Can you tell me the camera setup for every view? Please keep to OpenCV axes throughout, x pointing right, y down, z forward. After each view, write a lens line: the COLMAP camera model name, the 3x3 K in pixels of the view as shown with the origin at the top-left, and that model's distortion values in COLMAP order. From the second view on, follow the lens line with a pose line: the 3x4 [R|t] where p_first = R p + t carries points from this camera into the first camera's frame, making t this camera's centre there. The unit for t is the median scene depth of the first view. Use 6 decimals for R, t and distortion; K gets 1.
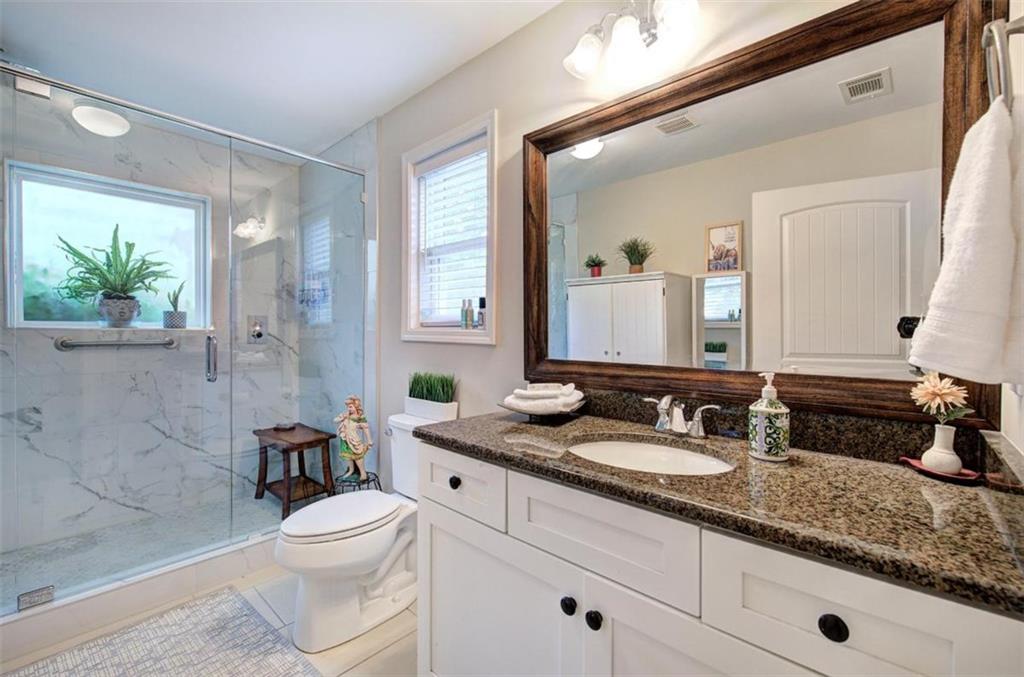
lens RADIAL K [[431.9, 0, 515.2], [0, 431.9, 335.6], [0, 0, 1]] dist [-0.001463, 0.000269]
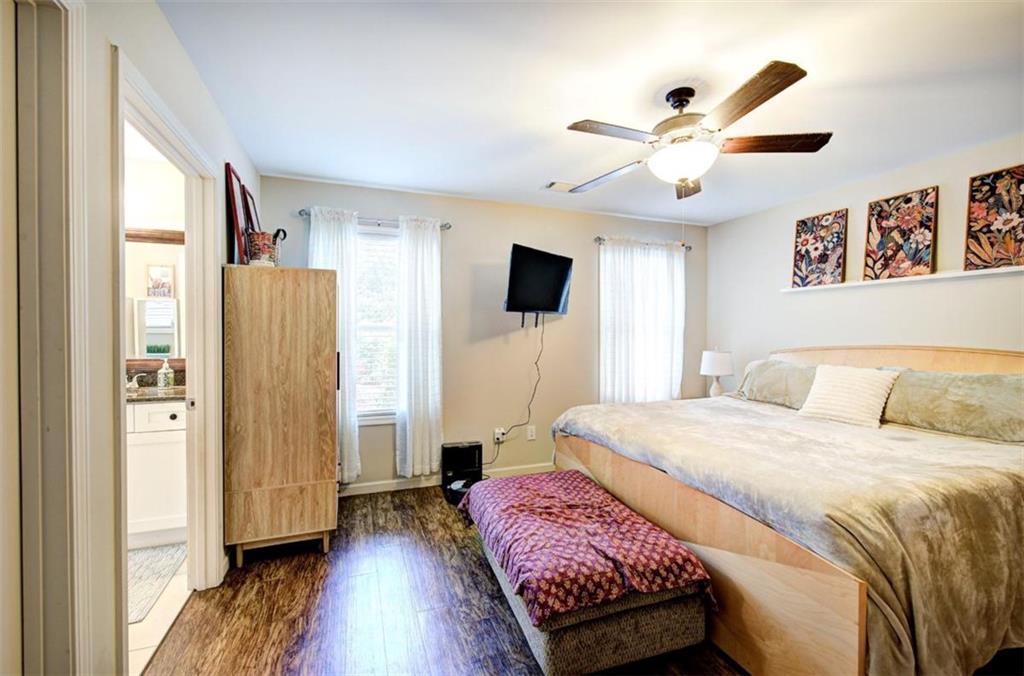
lens RADIAL K [[431.9, 0, 515.2], [0, 431.9, 335.1], [0, 0, 1]] dist [-0.001463, 0.000269]
pose [[0.451048, -0.014600, 0.892381, -0.765560], [0.011632, 0.999877, 0.010480, -0.057509], [-0.892424, 0.005653, 0.451162, -1.986359]]
